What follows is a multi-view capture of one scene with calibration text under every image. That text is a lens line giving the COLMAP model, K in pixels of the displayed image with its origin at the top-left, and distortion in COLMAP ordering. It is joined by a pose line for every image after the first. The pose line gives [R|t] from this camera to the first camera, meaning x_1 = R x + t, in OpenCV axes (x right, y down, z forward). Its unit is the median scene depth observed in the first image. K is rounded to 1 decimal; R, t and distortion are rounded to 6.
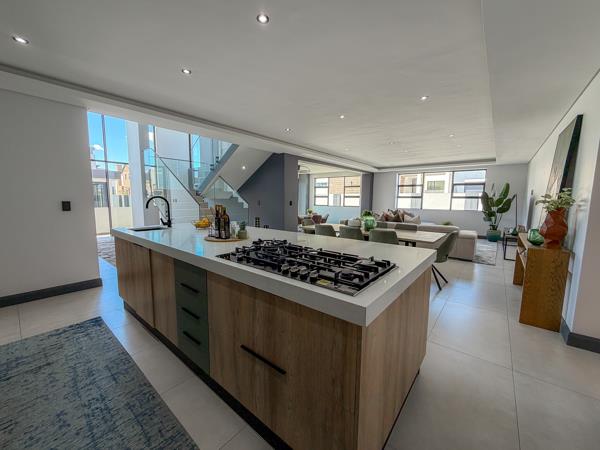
lens RADIAL K [[239.1, 0, 300.9], [0, 239.1, 225.0], [0, 0, 1]] dist [-0.000417, -0.000151]
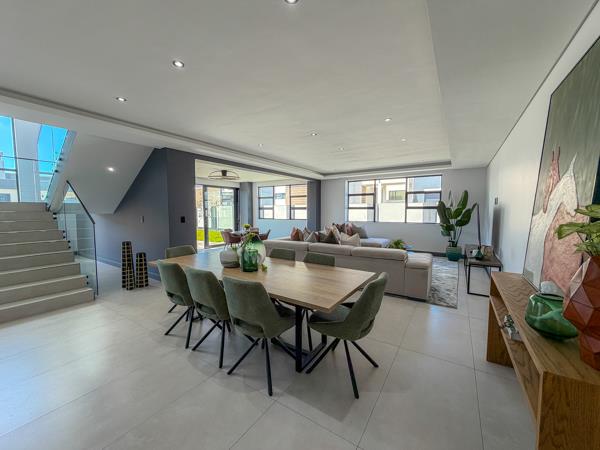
lens RADIAL K [[239.1, 0, 298.8], [0, 239.1, 223.0], [0, 0, 1]] dist [-0.000417, -0.000151]
pose [[0.994769, -0.018265, 0.100505, 0.168718], [0.023700, 0.998305, -0.053151, -0.026489], [-0.099364, 0.055255, 0.993516, 0.199128]]
